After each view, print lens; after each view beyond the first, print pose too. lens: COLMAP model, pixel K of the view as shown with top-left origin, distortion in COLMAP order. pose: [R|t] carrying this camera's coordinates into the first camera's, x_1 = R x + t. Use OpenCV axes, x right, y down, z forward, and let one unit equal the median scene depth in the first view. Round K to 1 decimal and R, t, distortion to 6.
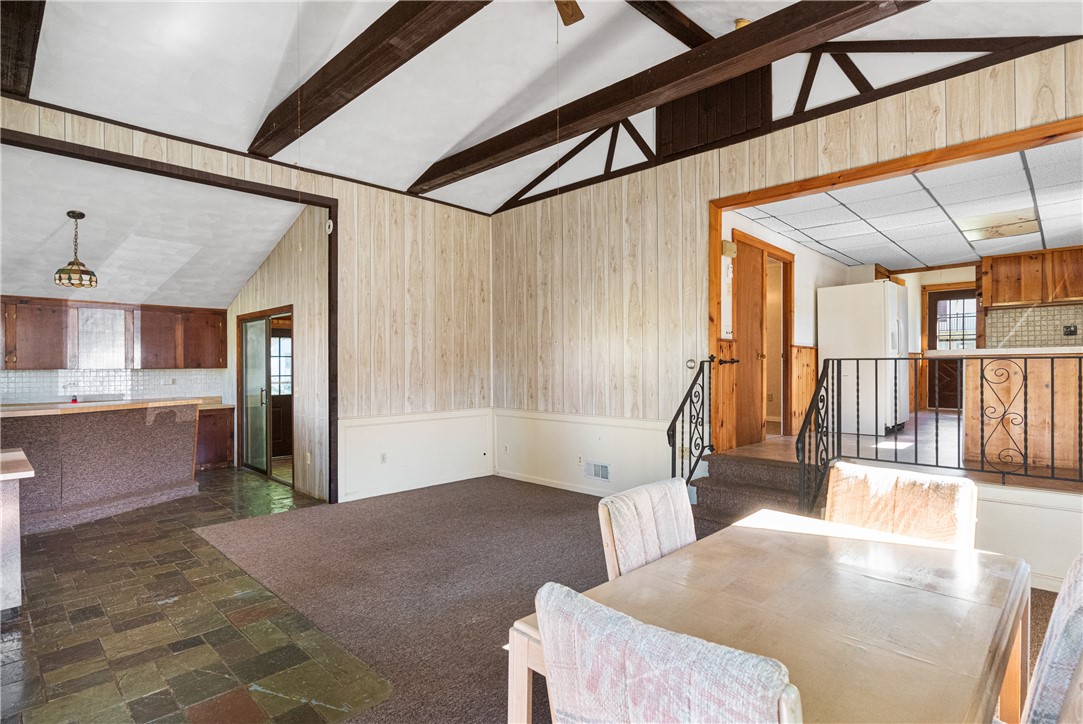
lens RADIAL K [[549.6, 0, 545.3], [0, 549.6, 365.1], [0, 0, 1]] dist [-0.003839, 0.000527]
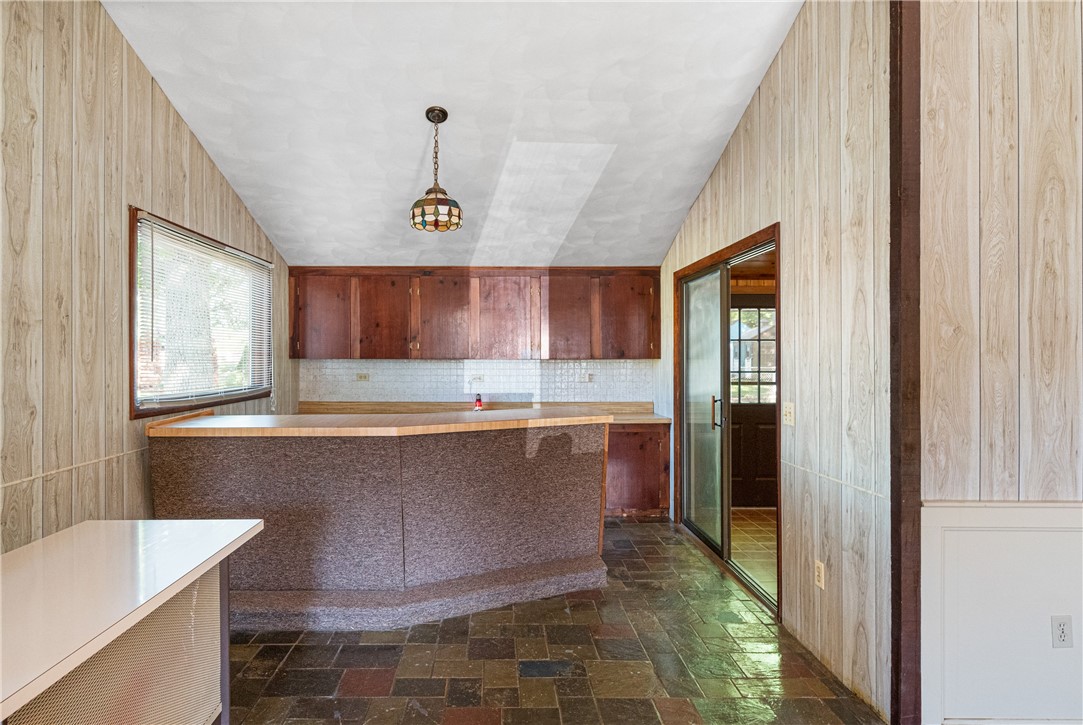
lens RADIAL K [[614.4, 0, 492.1], [0, 614.4, 353.6], [0, 0, 1]] dist [-0.005234, 0.003067]
pose [[0.686880, 0.000284, -0.726771, -0.238578], [-0.001611, 0.999998, -0.001132, 0.000798], [0.726769, 0.001948, 0.686879, 0.447460]]
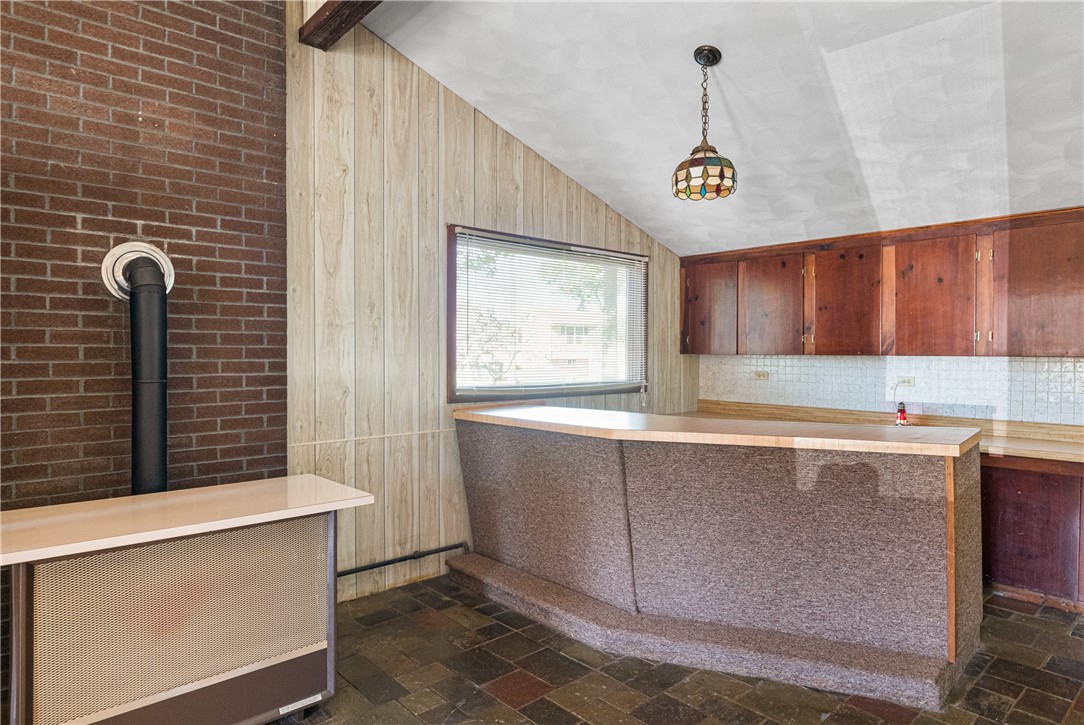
lens RADIAL K [[638.3, 0, 542.6], [0, 638.3, 363.1], [0, 0, 1]] dist [-0.001121, -0.000601]
pose [[-0.072444, 0.020384, -0.997164, -0.191038], [-0.001833, 0.999787, 0.020570, 0.002489], [0.997371, 0.003318, -0.072391, 0.708263]]
